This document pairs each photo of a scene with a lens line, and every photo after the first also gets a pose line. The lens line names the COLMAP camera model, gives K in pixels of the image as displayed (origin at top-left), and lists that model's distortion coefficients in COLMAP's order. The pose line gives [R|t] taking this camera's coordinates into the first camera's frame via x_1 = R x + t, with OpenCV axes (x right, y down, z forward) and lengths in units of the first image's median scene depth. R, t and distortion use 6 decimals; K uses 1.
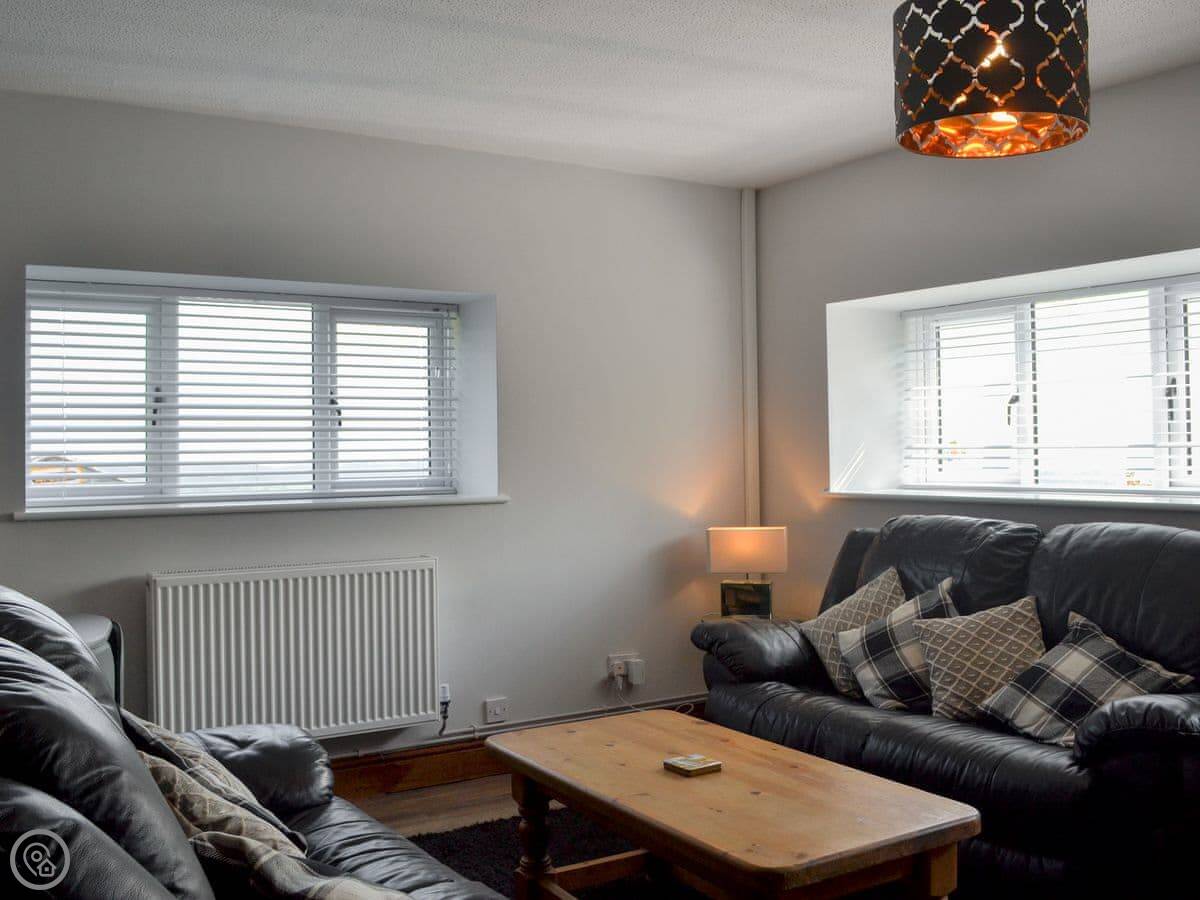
lens RADIAL K [[1124.7, 0, 648.6], [0, 1124.7, 442.0], [0, 0, 1]] dist [-0.010603, -0.006091]
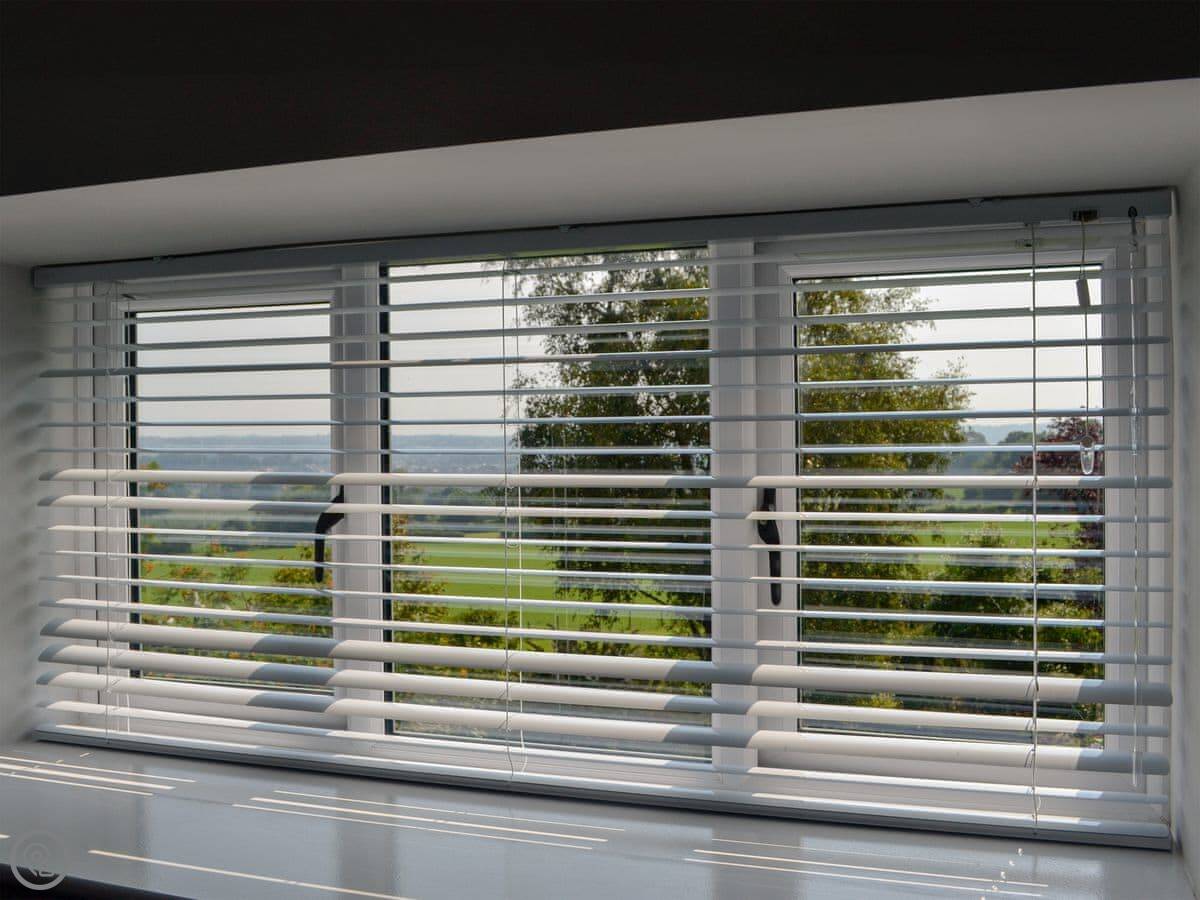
lens RADIAL K [[1124.7, 0, 648.6], [0, 1124.7, 442.0], [0, 0, 1]] dist [-0.010603, -0.006091]
pose [[0.816388, 0.000054, 0.577504, 0.178685], [-0.000902, 0.999999, 0.001181, -0.058754], [-0.577503, -0.001485, 0.816387, 0.580851]]
